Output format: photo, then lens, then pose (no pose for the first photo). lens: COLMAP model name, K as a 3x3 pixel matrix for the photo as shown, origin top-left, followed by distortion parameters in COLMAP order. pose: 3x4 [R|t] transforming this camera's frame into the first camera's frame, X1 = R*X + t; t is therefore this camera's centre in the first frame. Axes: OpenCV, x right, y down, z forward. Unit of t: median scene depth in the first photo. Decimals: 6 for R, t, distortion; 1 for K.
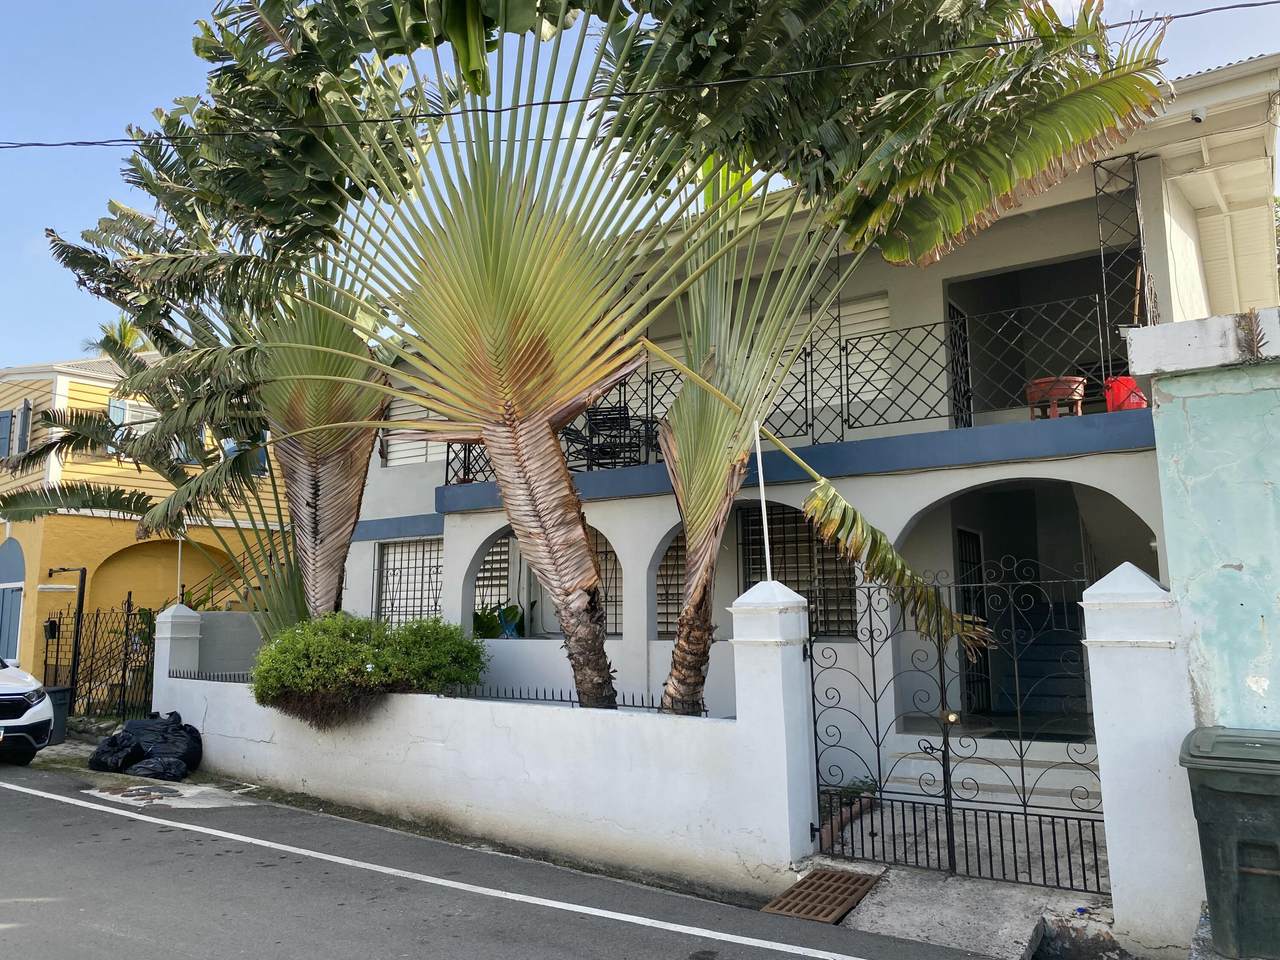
lens RADIAL K [[997.5, 0, 609.5], [0, 997.5, 458.3], [0, 0, 1]] dist [-0.009723, -0.007219]
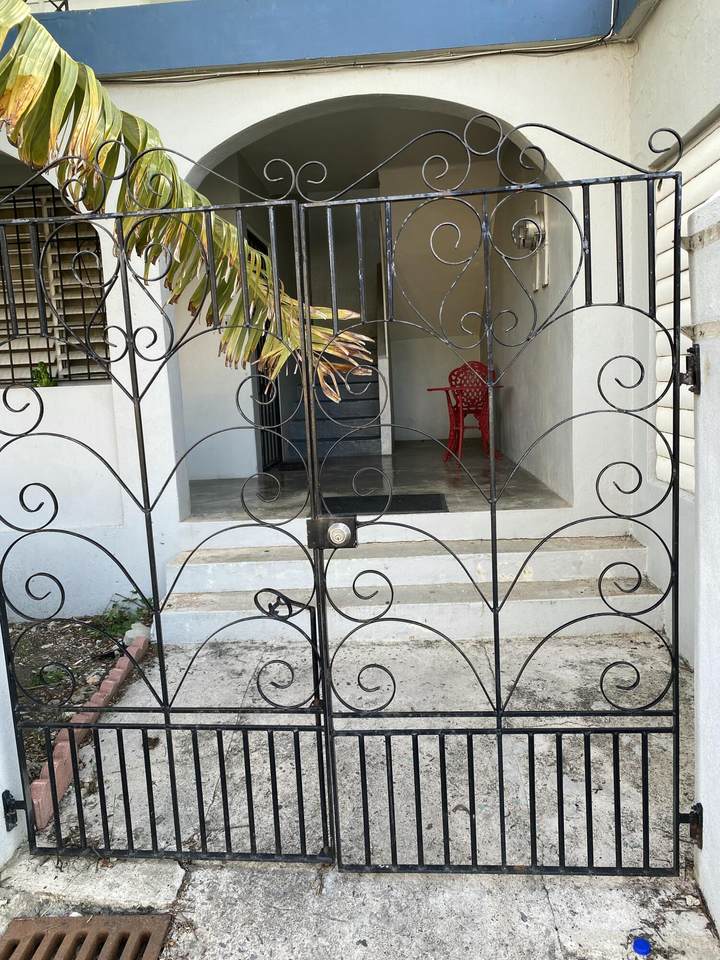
lens RADIAL K [[719.4, 0, 363.9], [0, 719.4, 476.7], [0, 0, 1]] dist [0.042662, -0.081744]
pose [[0.850417, -0.100915, 0.516340, 0.188027], [-0.048380, 0.962273, 0.267752, 0.146651], [-0.523880, -0.252681, 0.813450, 0.704058]]
